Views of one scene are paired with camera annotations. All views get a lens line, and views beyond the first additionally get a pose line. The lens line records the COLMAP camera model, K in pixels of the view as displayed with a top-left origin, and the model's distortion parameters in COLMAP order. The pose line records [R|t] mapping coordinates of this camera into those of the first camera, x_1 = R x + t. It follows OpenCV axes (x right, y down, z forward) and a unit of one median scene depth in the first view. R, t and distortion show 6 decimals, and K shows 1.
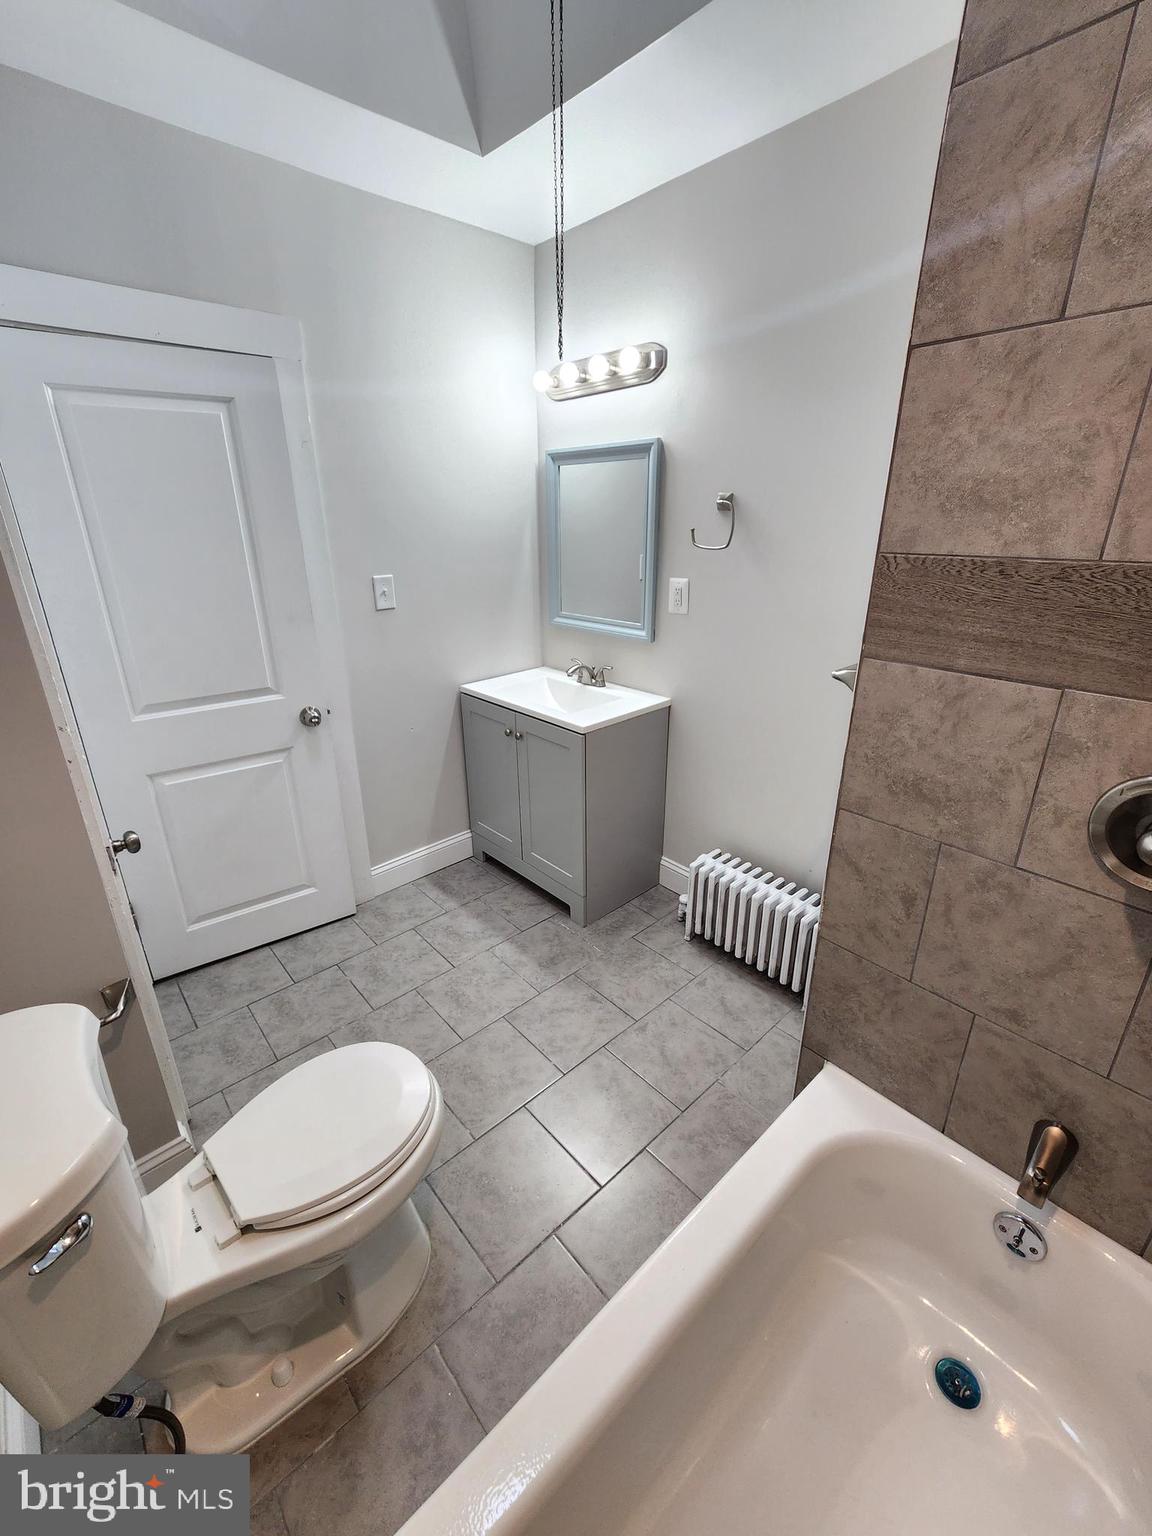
lens RADIAL K [[630.5, 0, 581.5], [0, 630.5, 761.5], [0, 0, 1]] dist [-0.001465, 0.000413]
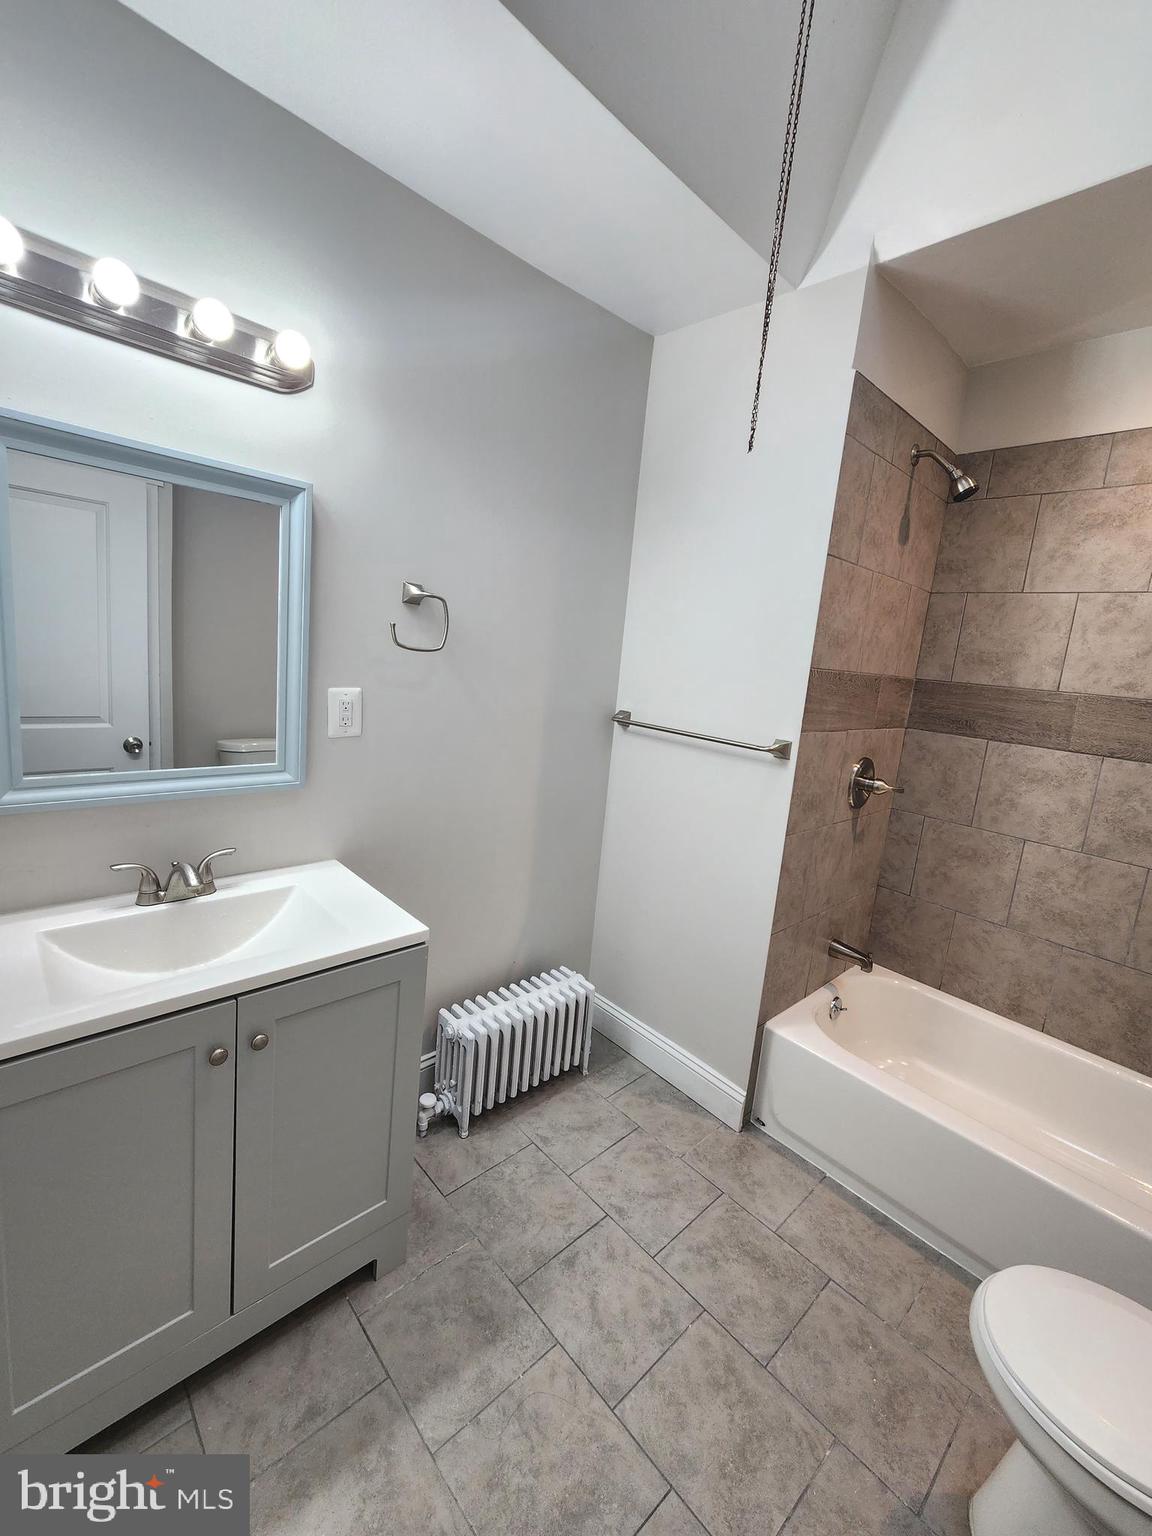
lens RADIAL K [[630.5, 0, 573.7], [0, 630.5, 755.0], [0, 0, 1]] dist [-0.001465, 0.000413]
pose [[0.000031, -0.171393, 0.985203, -0.566250], [0.278953, 0.946096, 0.164581, -0.275275], [-0.960305, 0.274820, 0.047839, 0.773730]]
